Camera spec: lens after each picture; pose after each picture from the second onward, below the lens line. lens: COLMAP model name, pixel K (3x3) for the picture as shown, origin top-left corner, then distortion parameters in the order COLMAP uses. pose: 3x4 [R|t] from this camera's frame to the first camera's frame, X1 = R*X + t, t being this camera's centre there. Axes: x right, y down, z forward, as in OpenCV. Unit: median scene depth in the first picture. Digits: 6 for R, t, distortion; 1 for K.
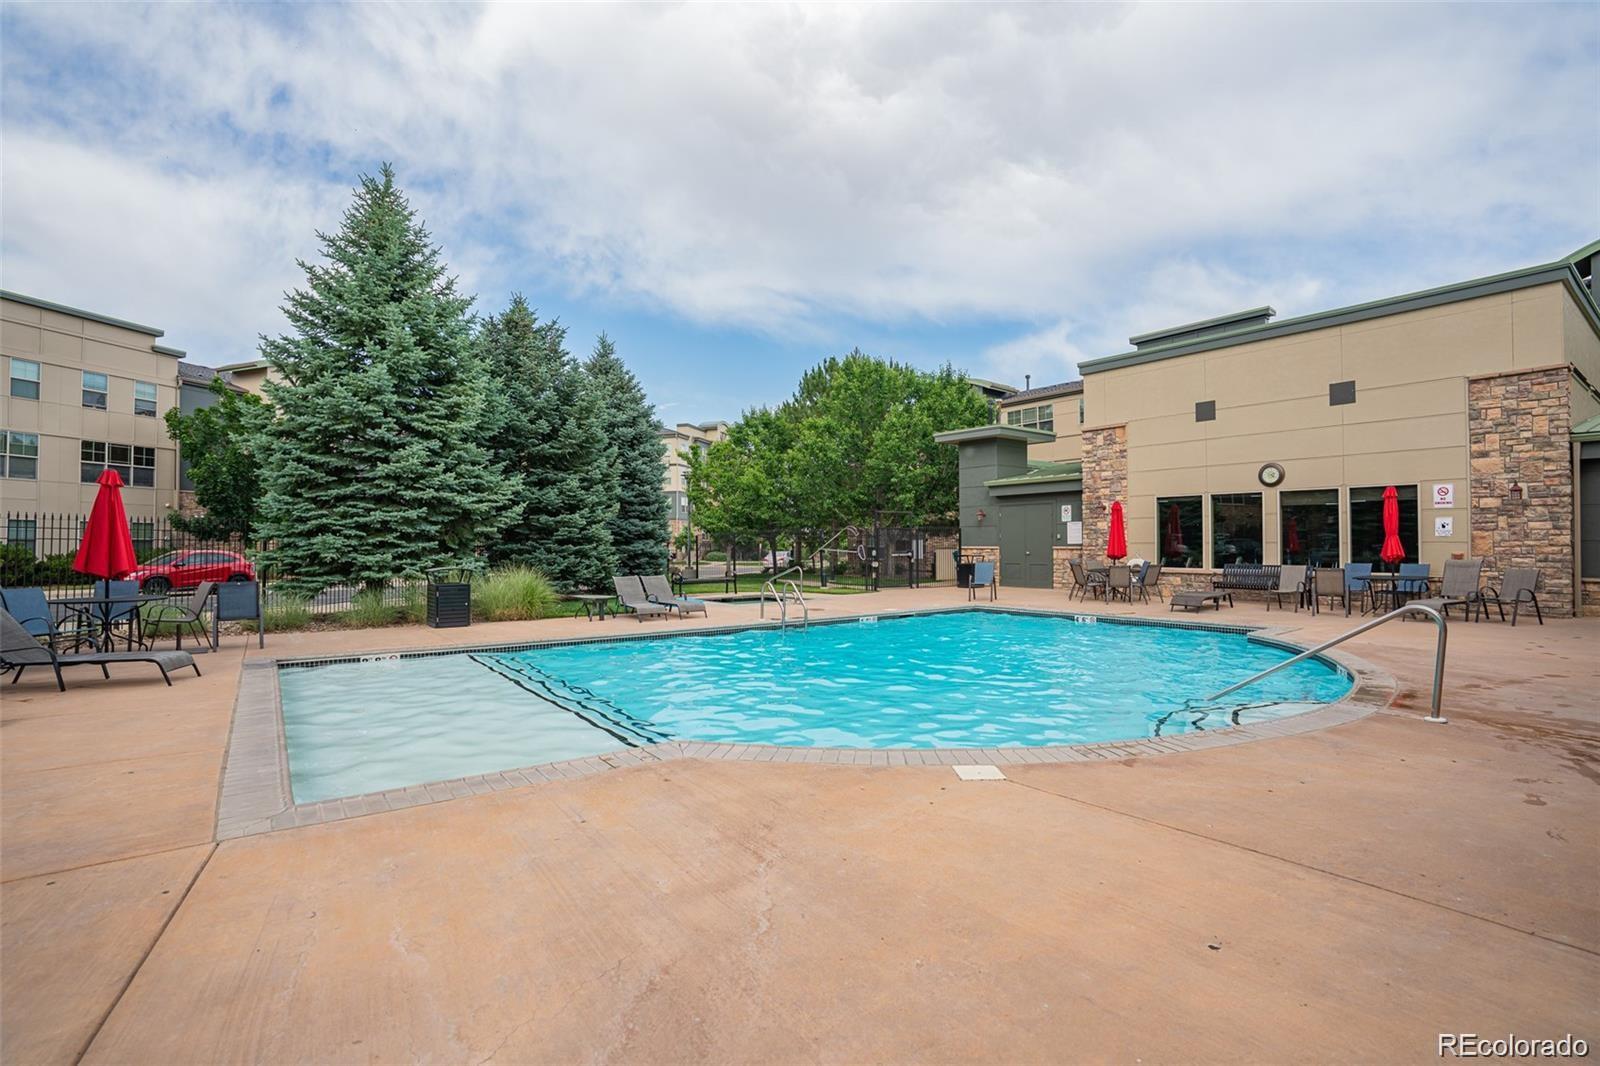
lens RADIAL K [[711.2, 0, 802.1], [0, 711.2, 535.4], [0, 0, 1]] dist [-0.025792, 0.005237]
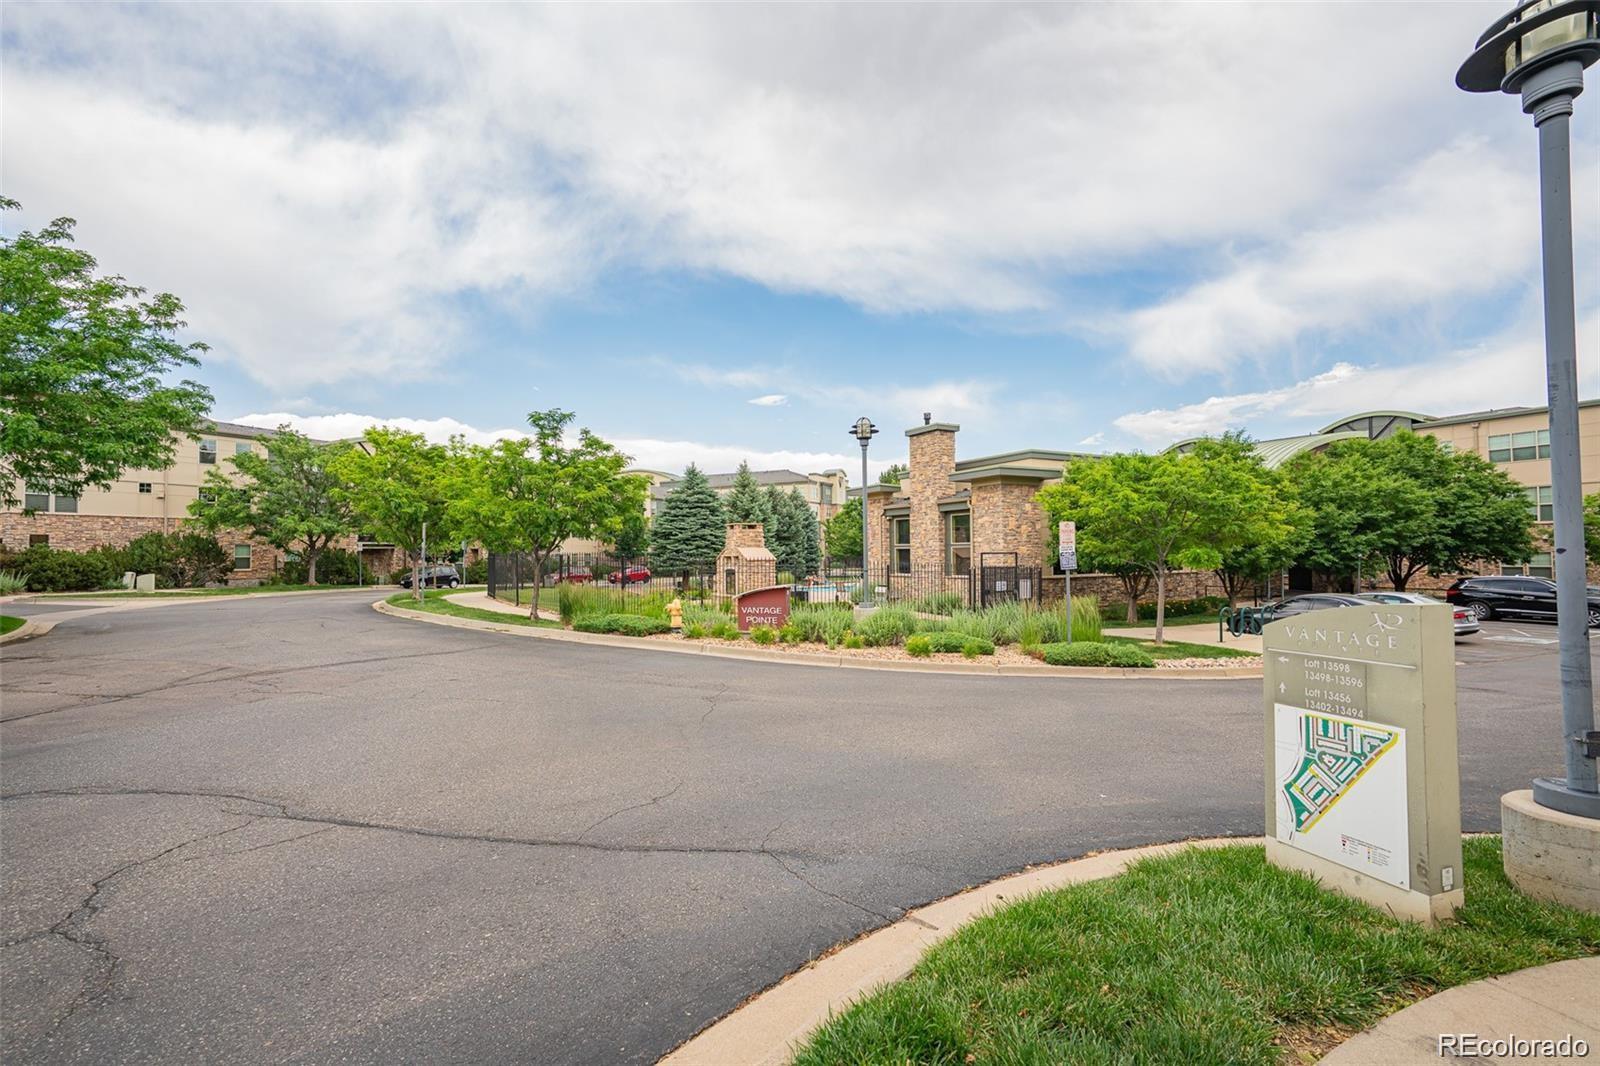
lens RADIAL K [[711.2, 0, 800.1], [0, 711.2, 536.2], [0, 0, 1]] dist [-0.025792, 0.005237]
pose [[0.985464, -0.012116, -0.169451, 0.205709], [0.010599, 0.999895, -0.009854, -0.065897], [0.169553, 0.007914, 0.985489, -1.755506]]
